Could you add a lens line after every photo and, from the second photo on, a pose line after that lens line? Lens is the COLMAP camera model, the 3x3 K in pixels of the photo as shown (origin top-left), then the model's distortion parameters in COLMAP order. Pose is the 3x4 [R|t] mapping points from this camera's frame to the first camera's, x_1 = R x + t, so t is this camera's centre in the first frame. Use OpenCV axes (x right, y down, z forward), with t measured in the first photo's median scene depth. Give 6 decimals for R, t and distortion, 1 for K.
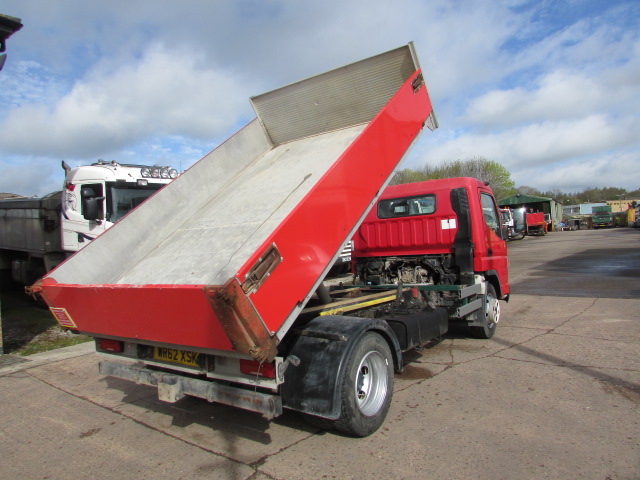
lens RADIAL K [[454.9, 0, 320.0], [0, 454.9, 240.0], [0, 0, 1]] dist [-0.027160, 0.001368]
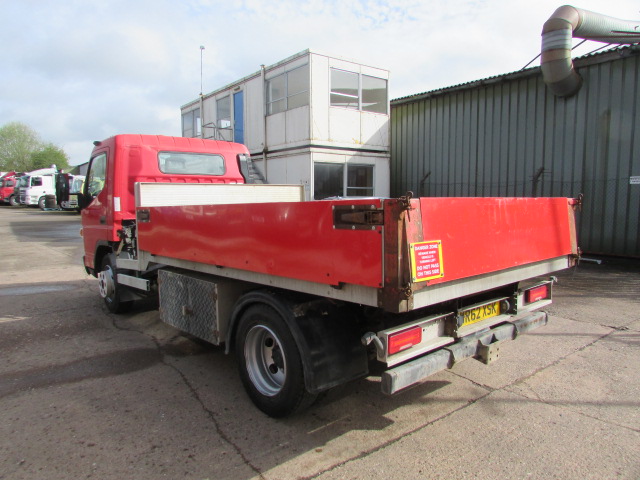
lens RADIAL K [[451.2, 0, 309.5], [0, 451.2, 238.8], [0, 0, 1]] dist [-0.034404, 0.003119]
pose [[0.227902, -0.028335, 0.973272, -1.150568], [-0.023224, 0.999134, 0.034526, 0.076572], [-0.973407, -0.030472, 0.227047, 1.032864]]
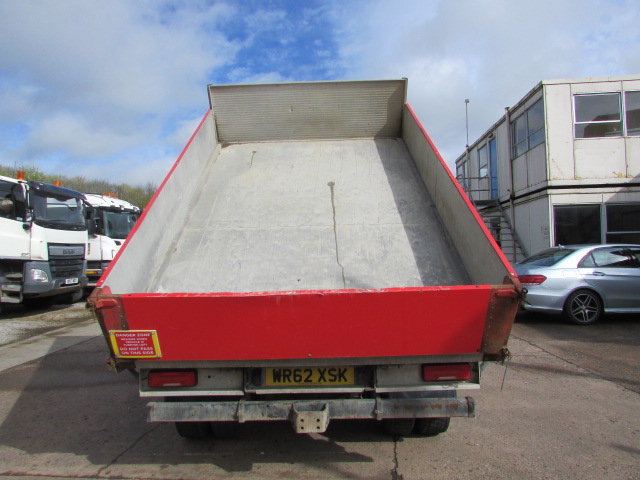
lens RADIAL K [[451.2, 0, 309.5], [0, 451.2, 238.8], [0, 0, 1]] dist [-0.034404, 0.003119]
pose [[0.816097, 0.057372, 0.575060, -0.742245], [-0.028403, 0.997839, -0.059242, 0.044985], [-0.577216, 0.032014, 0.815963, 0.283062]]
